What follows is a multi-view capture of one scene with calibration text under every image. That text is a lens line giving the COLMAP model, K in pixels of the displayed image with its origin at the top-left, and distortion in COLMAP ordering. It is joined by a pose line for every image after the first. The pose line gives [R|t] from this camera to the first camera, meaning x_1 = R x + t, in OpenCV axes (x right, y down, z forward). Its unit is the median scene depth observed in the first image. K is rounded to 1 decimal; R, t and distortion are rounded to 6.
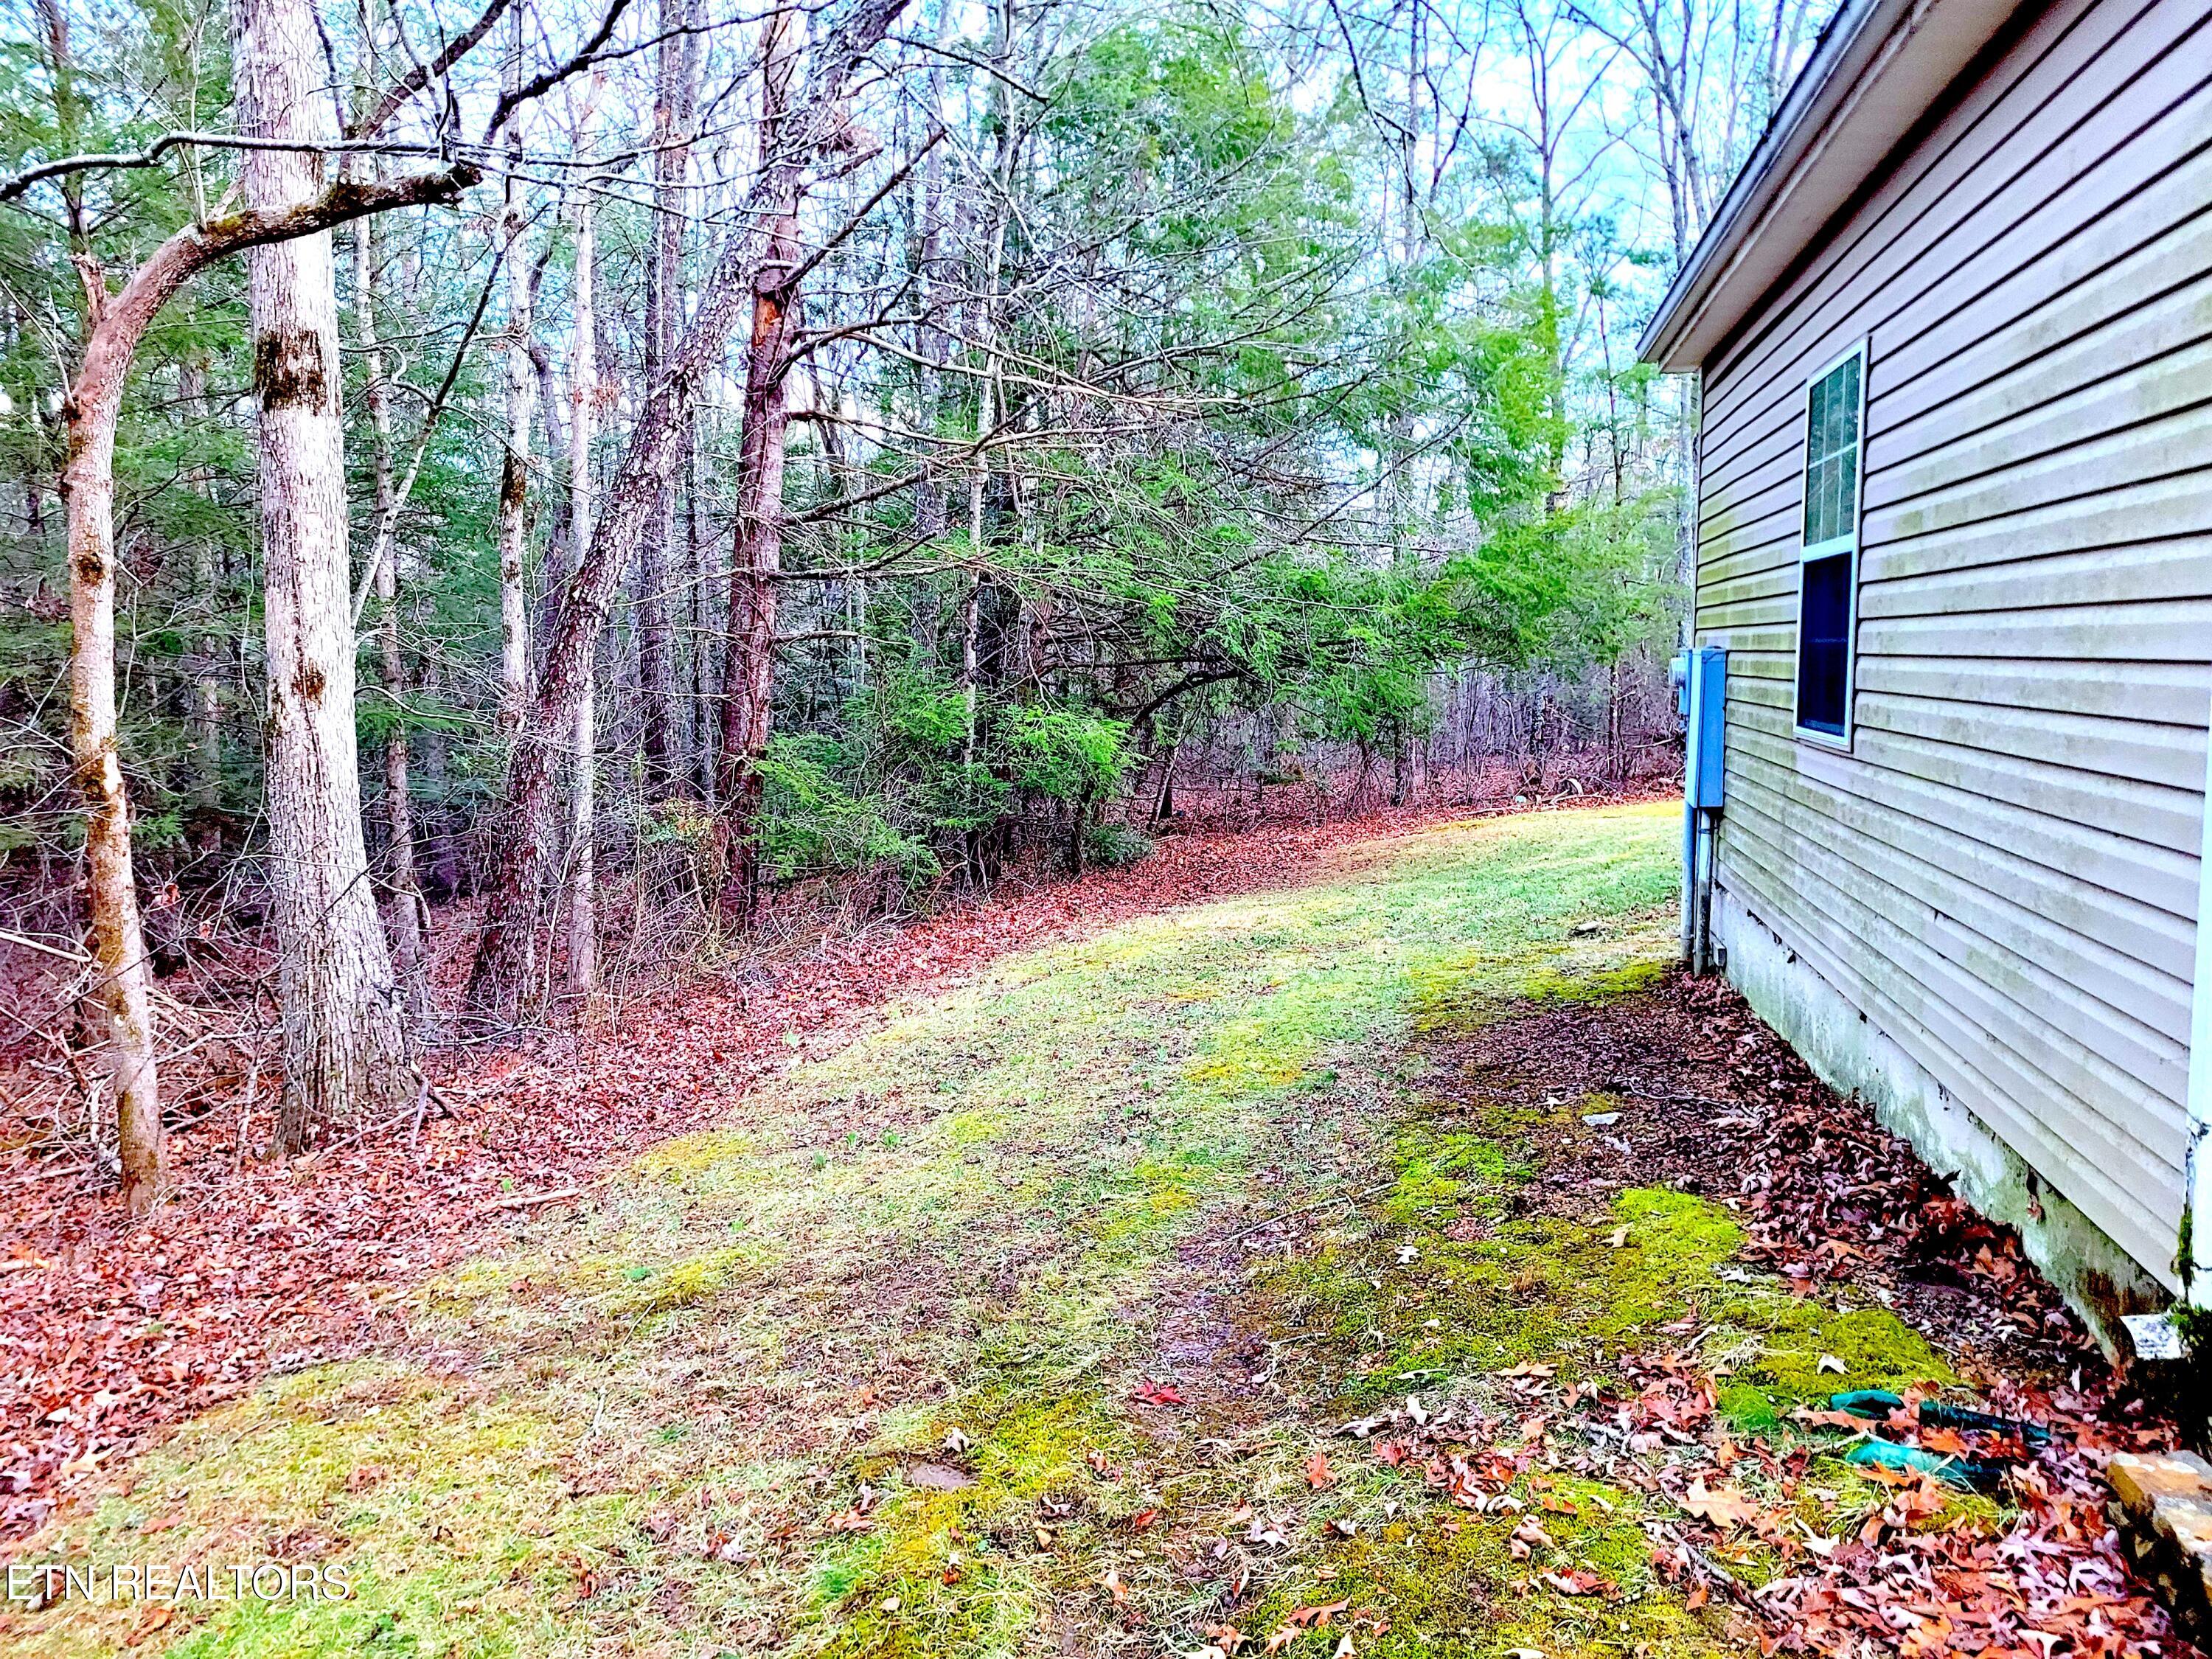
lens RADIAL K [[1634.4, 0, 1117.1], [0, 1634.4, 810.3], [0, 0, 1]] dist [0.077896, -0.047949]
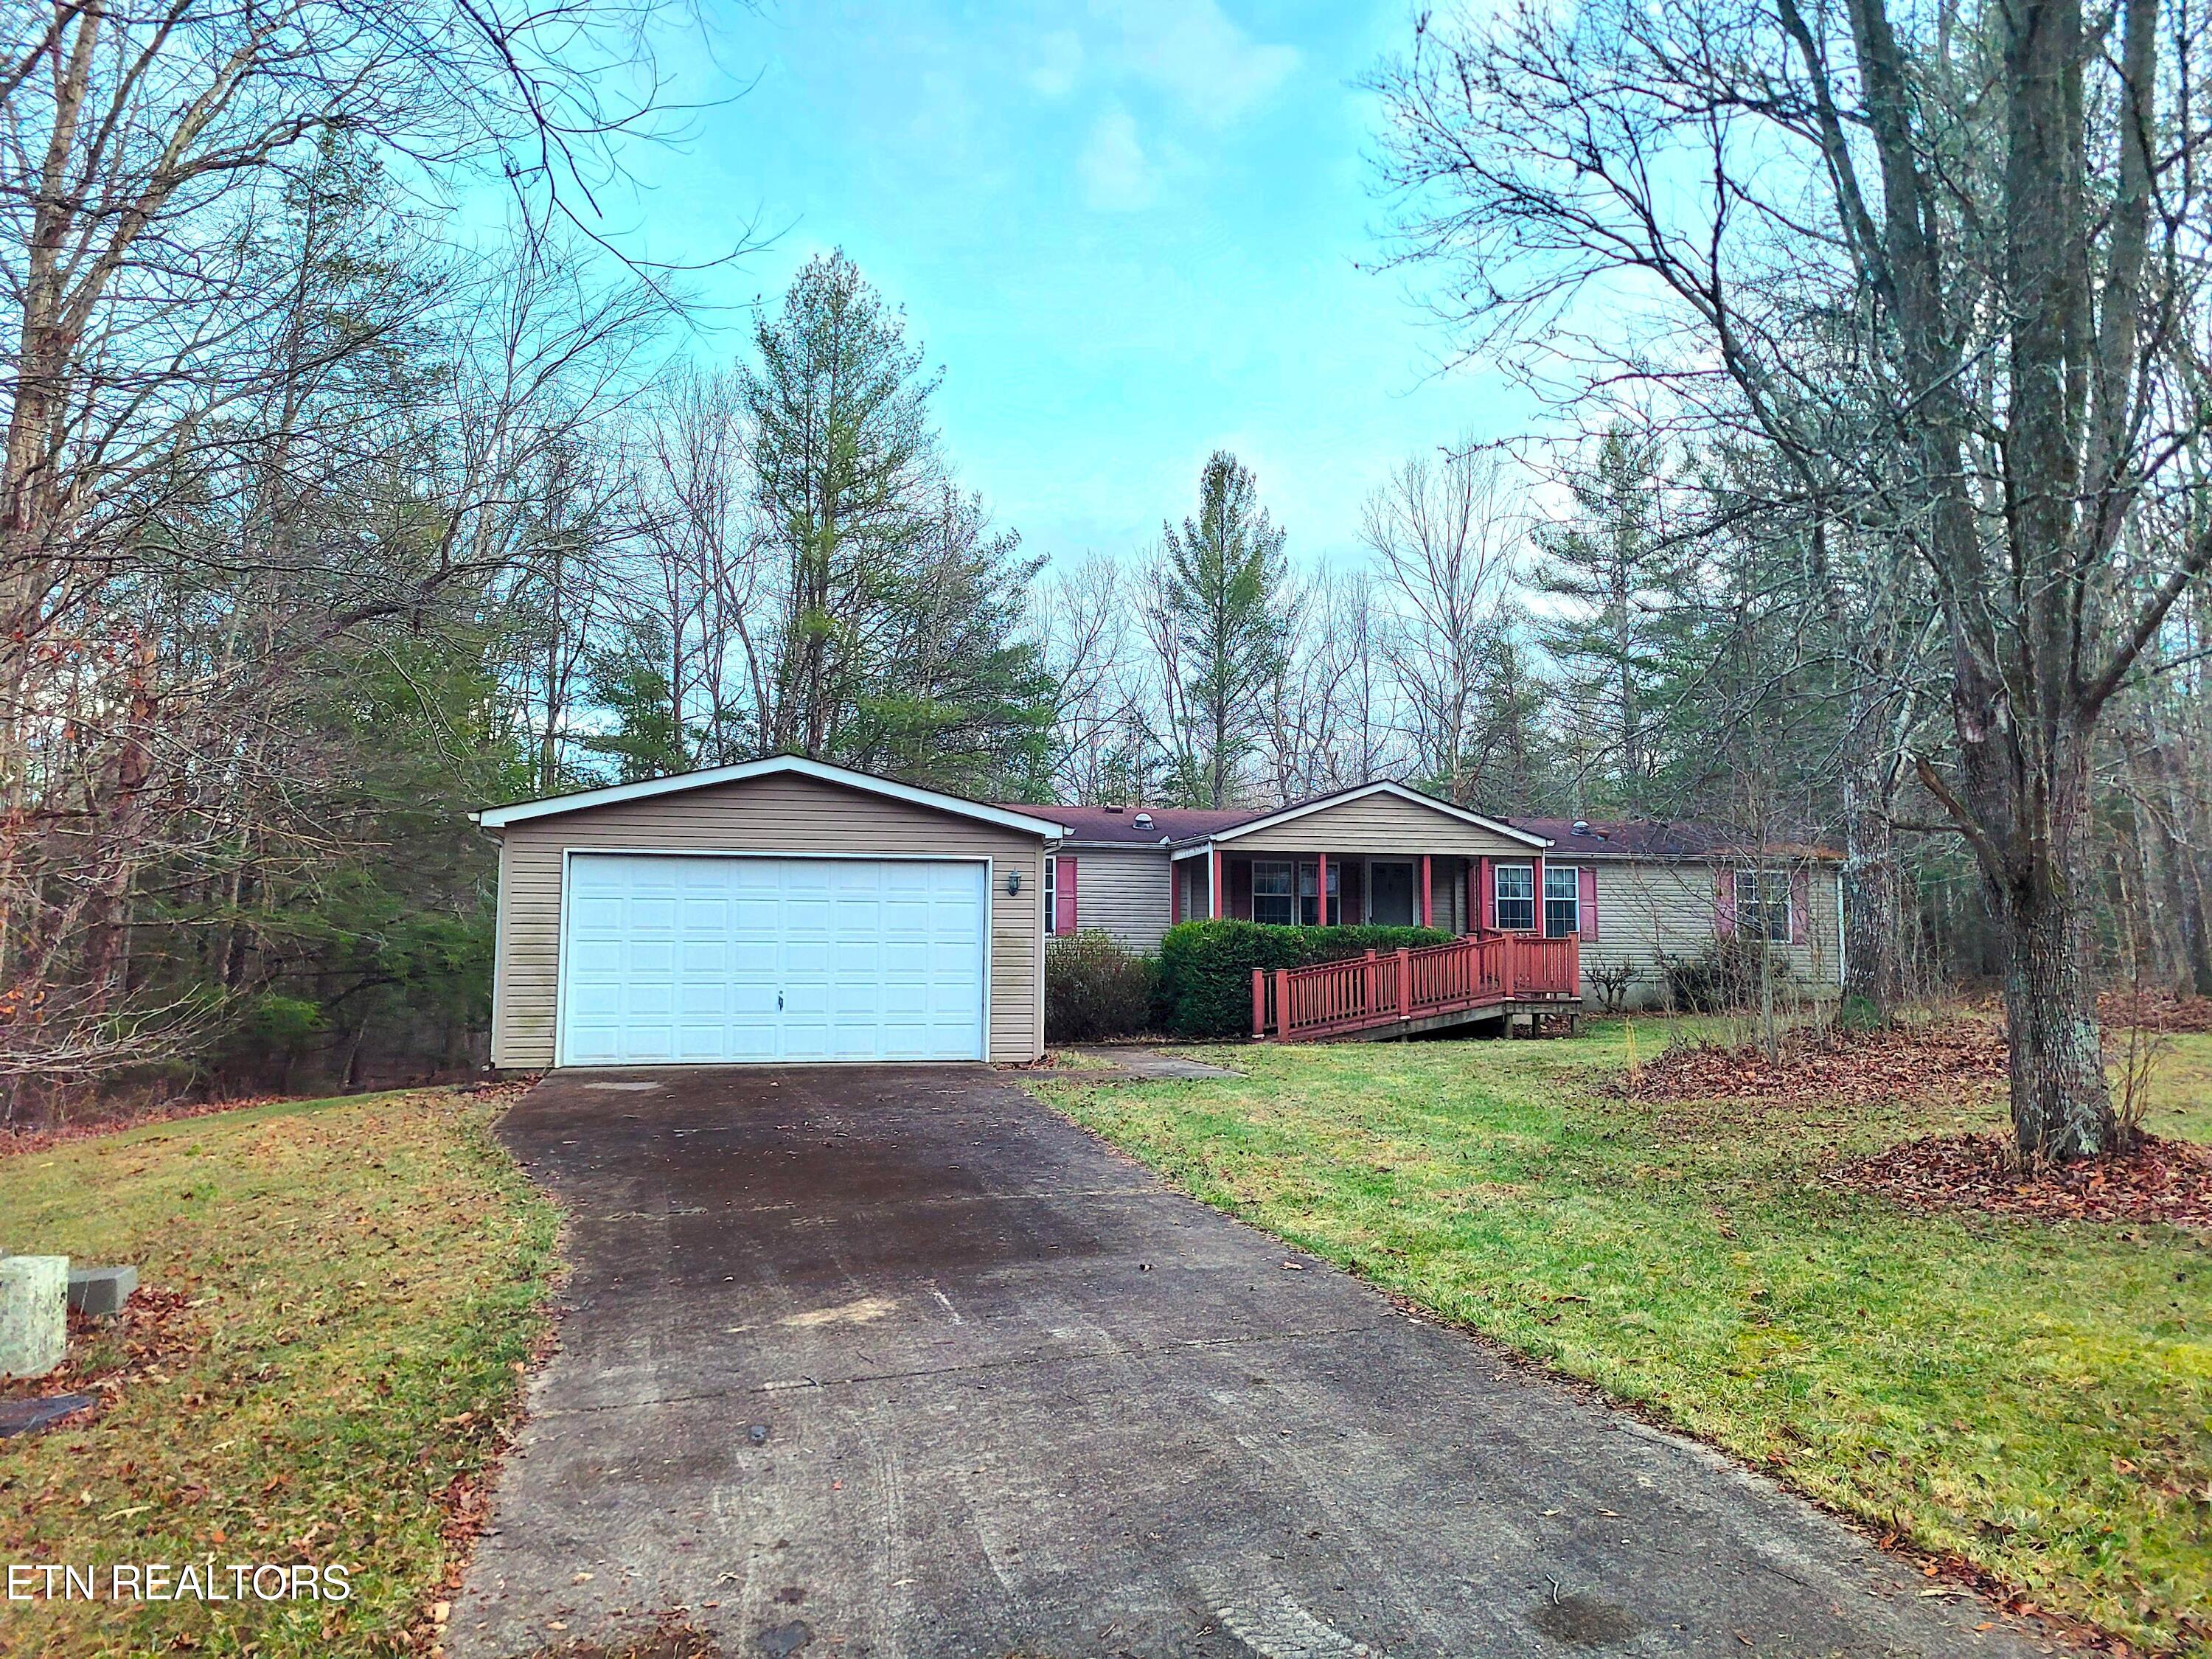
lens RADIAL K [[1634.4, 0, 1117.1], [0, 1634.4, 810.3], [0, 0, 1]] dist [0.077896, -0.047949]
pose [[0.903563, 0.055232, 0.424881, 0.013492], [0.029900, 0.981110, -0.191124, 0.137250], [-0.427411, 0.185397, 0.884843, -1.288583]]
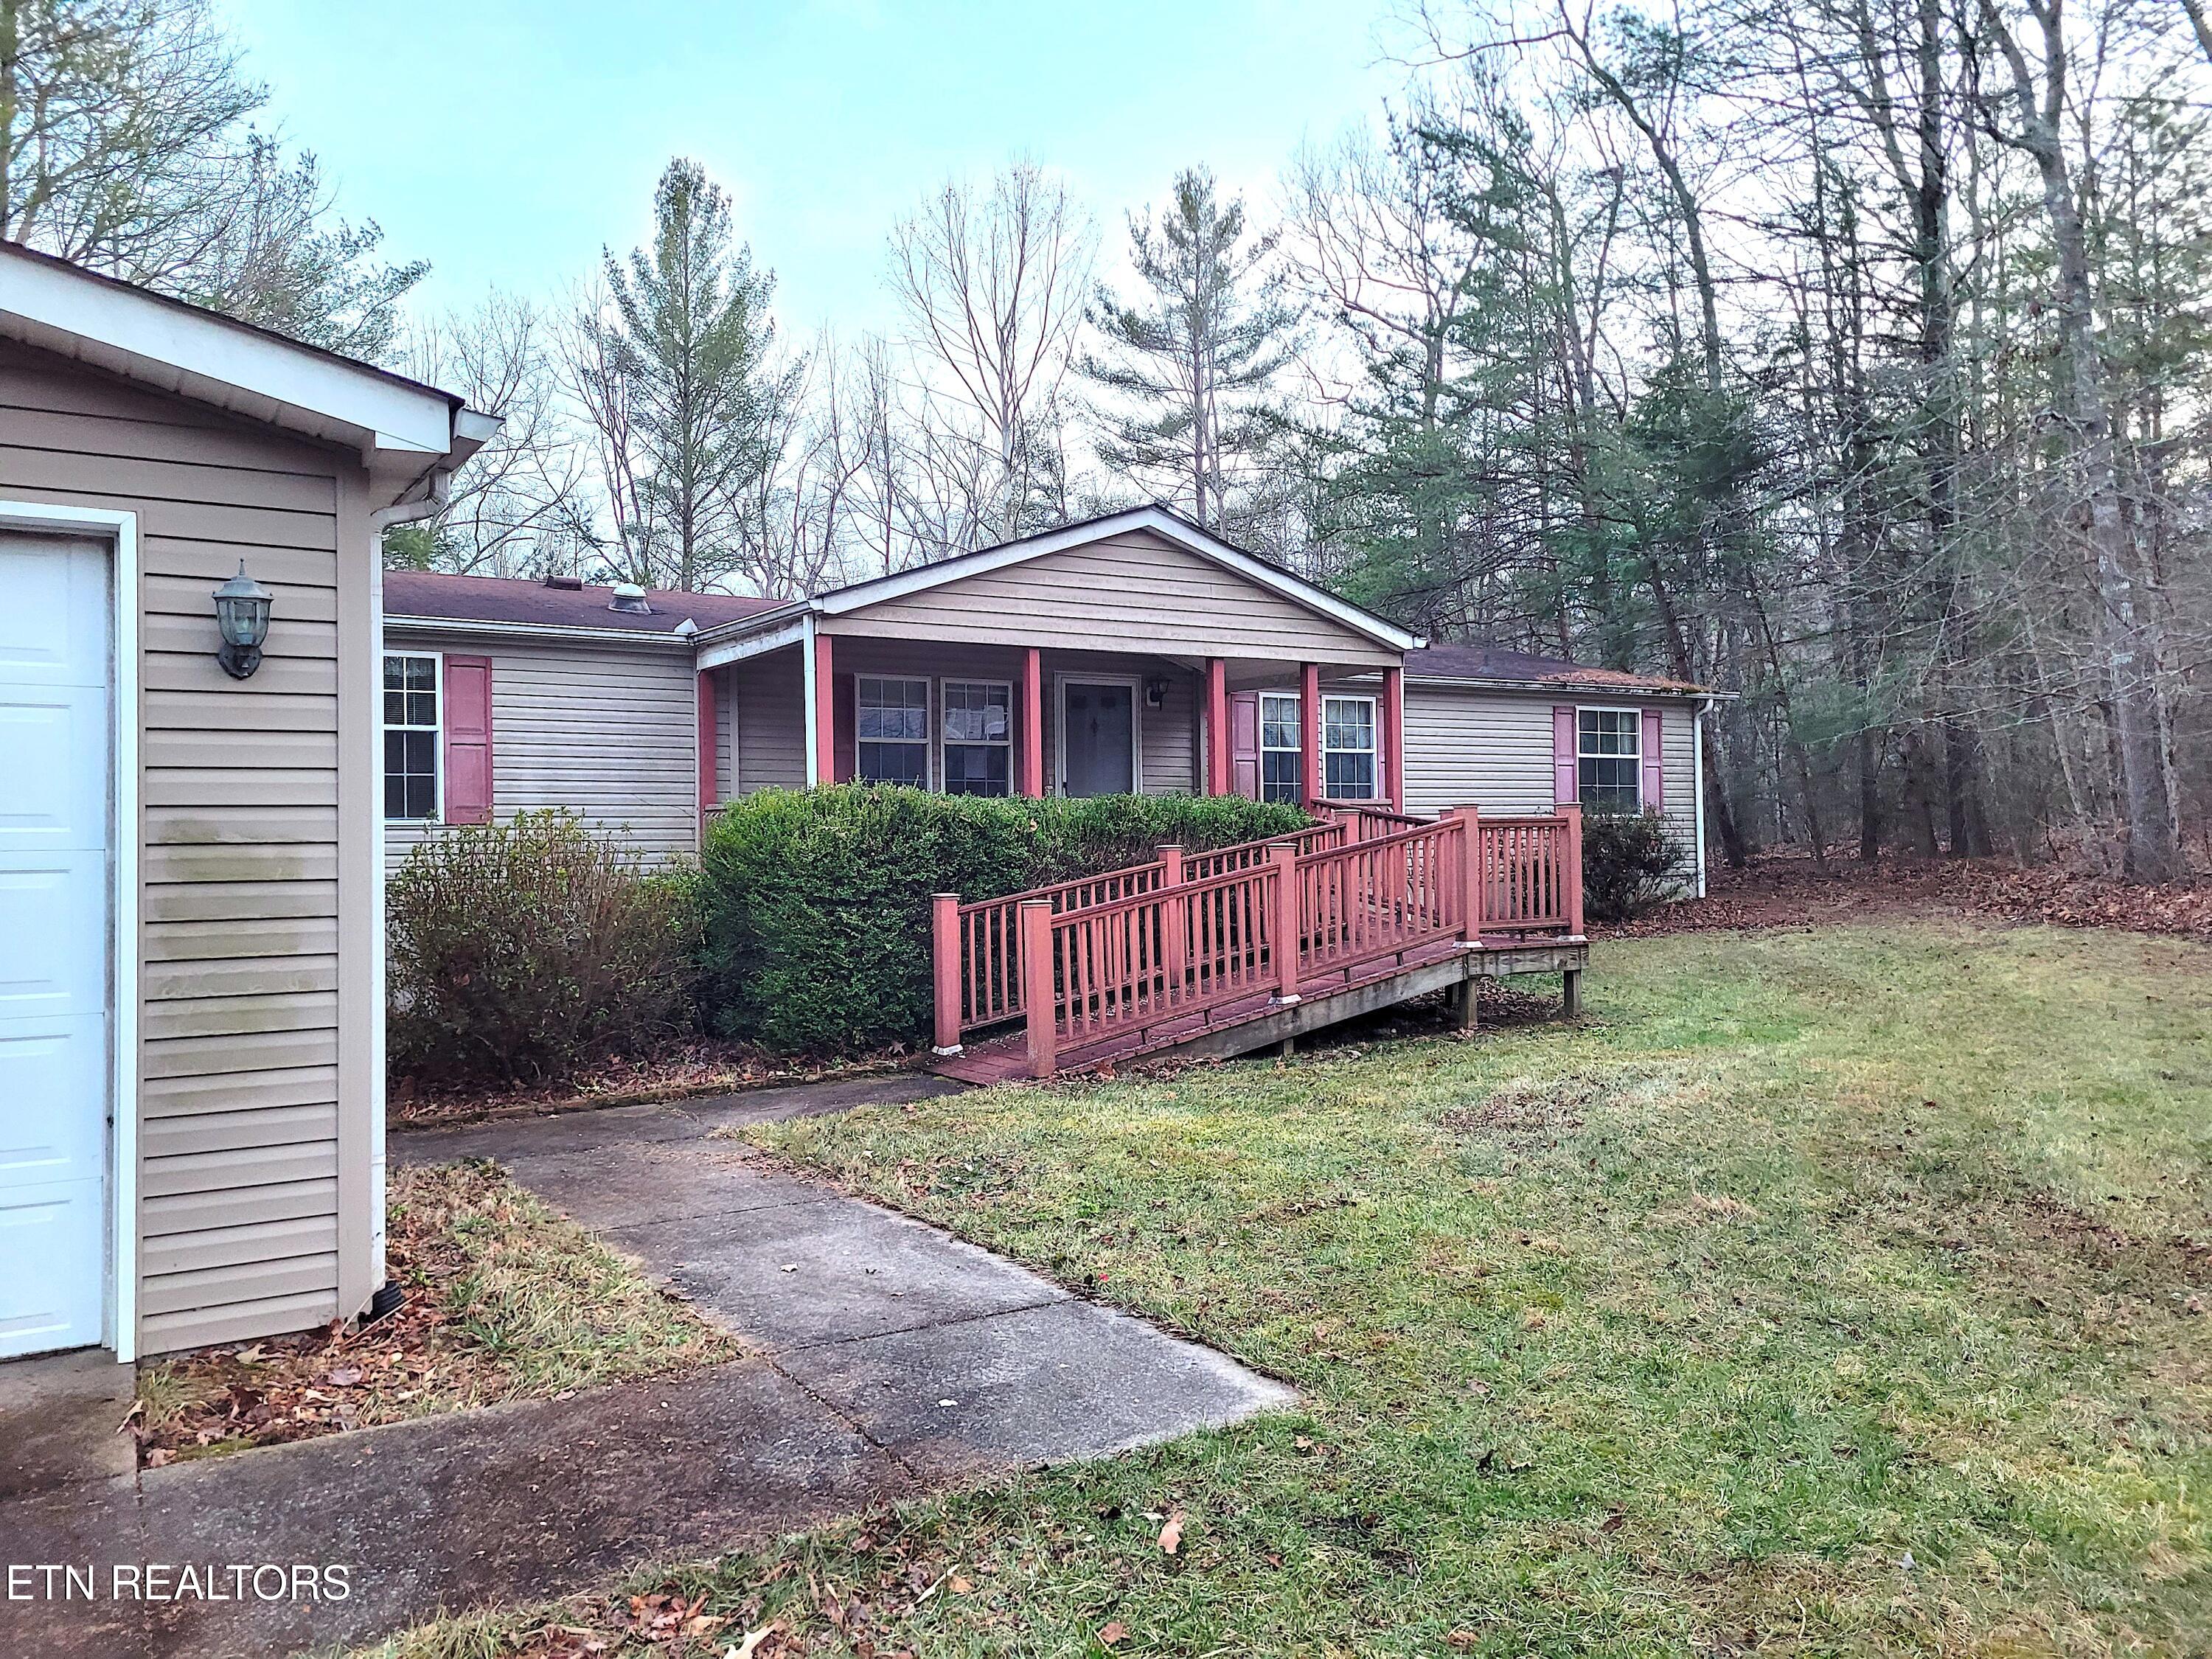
lens RADIAL K [[1634.4, 0, 1117.1], [0, 1634.4, 810.3], [0, 0, 1]] dist [0.077896, -0.047949]
pose [[0.706726, 0.014760, 0.707333, 0.439729], [0.077189, 0.992206, -0.097827, 0.008055], [-0.703264, 0.123735, 0.700079, -0.317270]]
